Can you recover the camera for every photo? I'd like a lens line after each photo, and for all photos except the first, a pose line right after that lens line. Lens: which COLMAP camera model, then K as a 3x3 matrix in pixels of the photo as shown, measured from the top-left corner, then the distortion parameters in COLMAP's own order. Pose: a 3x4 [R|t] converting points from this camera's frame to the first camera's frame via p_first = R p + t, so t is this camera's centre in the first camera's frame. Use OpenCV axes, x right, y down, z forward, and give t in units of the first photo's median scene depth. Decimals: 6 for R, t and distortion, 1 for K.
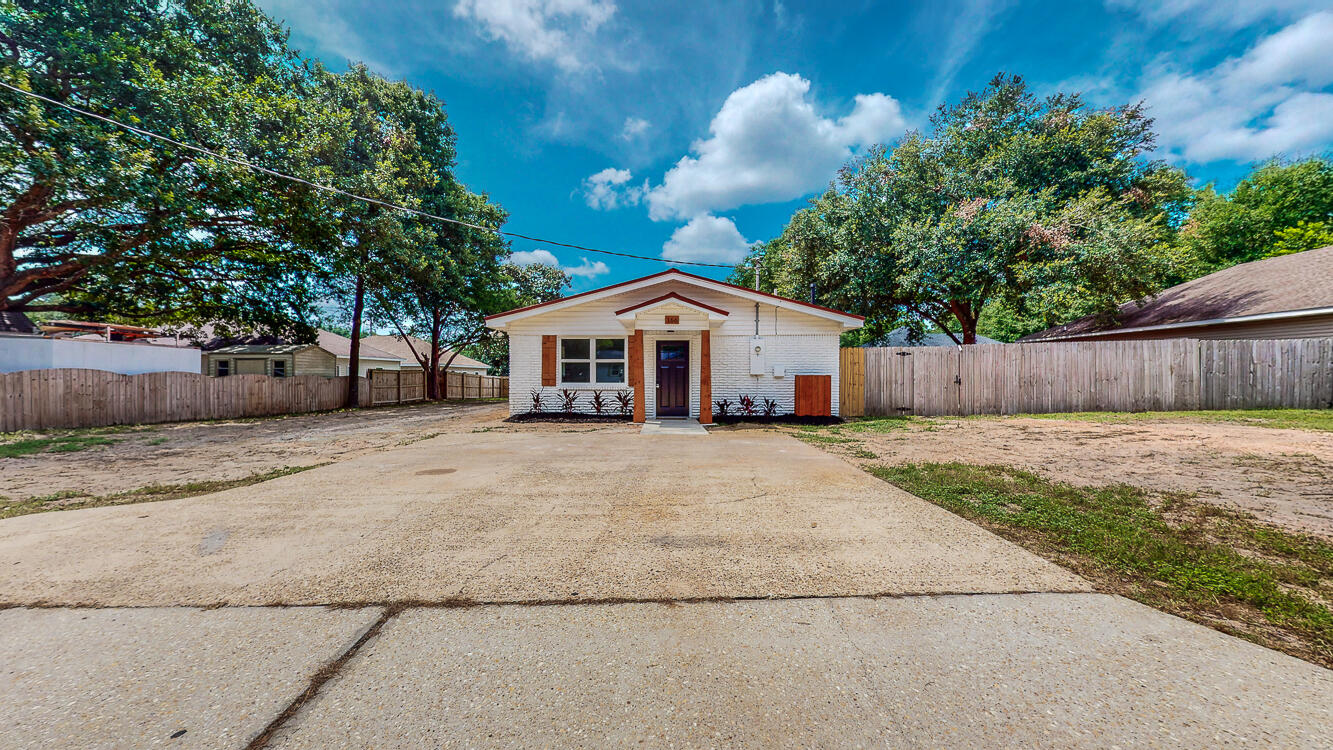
lens RADIAL K [[477.1, 0, 671.7], [0, 477.1, 376.3], [0, 0, 1]] dist [-0.000255, 0.000072]
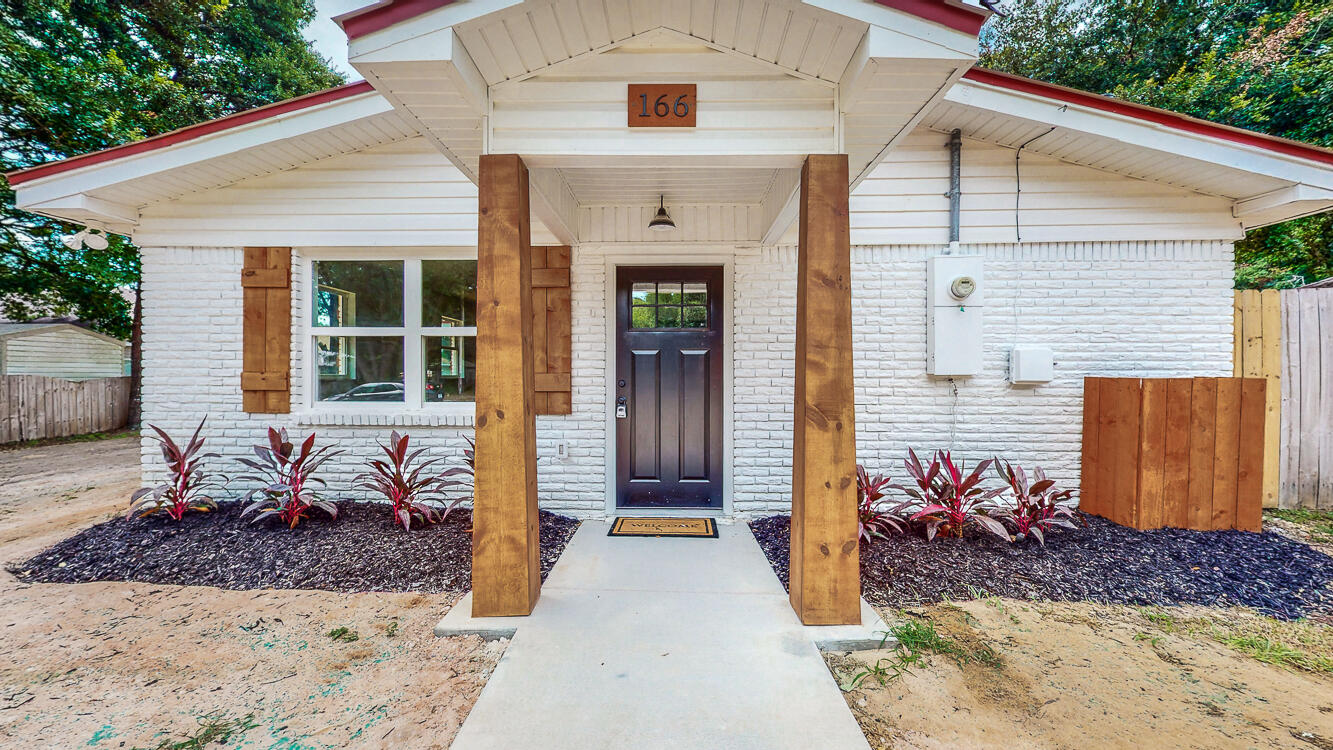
lens RADIAL K [[477.1, 0, 671.7], [0, 477.1, 376.3], [0, 0, 1]] dist [-0.000255, 0.000072]
pose [[0.999926, 0.000981, -0.012142, 0.006562], [-0.001008, 0.999997, -0.002195, -0.002411], [0.012140, 0.002207, 0.999924, 0.691914]]
